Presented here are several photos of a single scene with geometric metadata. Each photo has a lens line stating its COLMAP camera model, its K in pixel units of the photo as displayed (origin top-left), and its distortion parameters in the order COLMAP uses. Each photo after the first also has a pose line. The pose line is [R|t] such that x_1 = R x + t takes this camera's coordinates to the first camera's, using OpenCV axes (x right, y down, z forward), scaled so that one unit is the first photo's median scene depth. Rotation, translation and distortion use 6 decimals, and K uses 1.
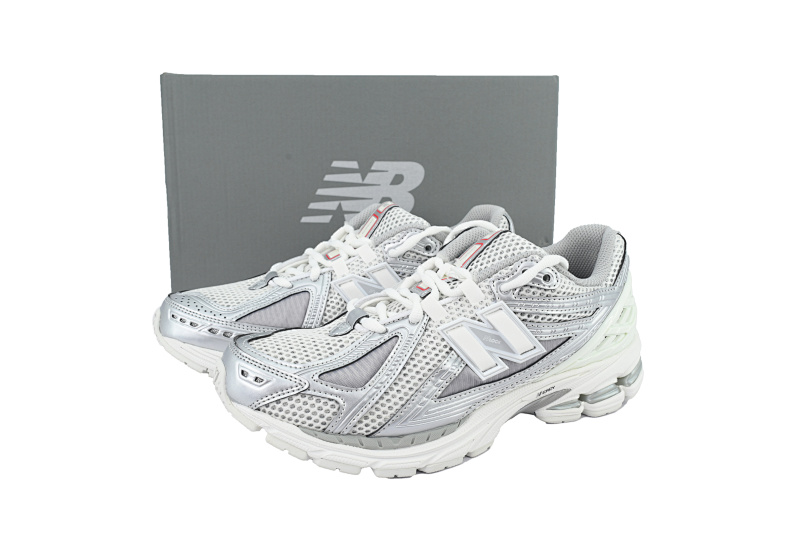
lens RADIAL K [[638.9, 0, 400.0], [0, 638.9, 266.5], [0, 0, 1]] dist [0.006908, 0.000219]
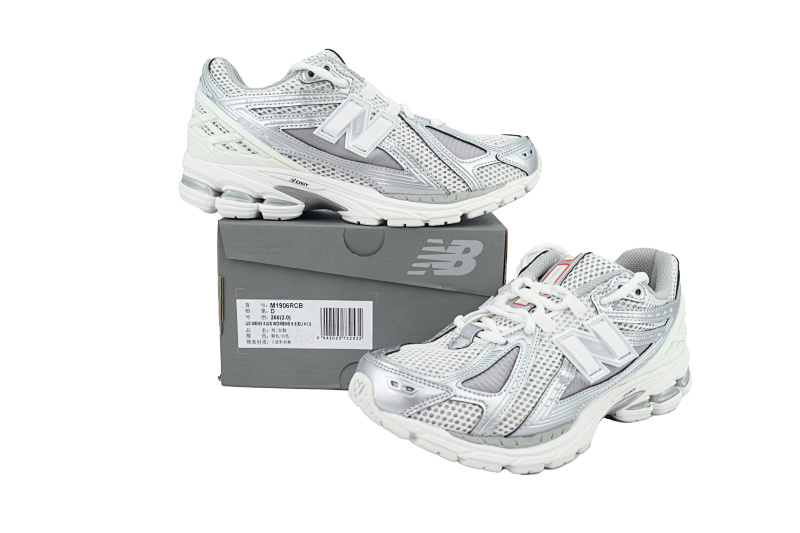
lens RADIAL K [[638.9, 0, 400.0], [0, 638.9, 266.5], [0, 0, 1]] dist [0.006908, 0.000219]
pose [[0.987705, -0.011825, 0.155880, -0.382039], [0.020070, 0.998475, -0.051424, 0.022973], [-0.155034, 0.053920, 0.986437, -0.077747]]
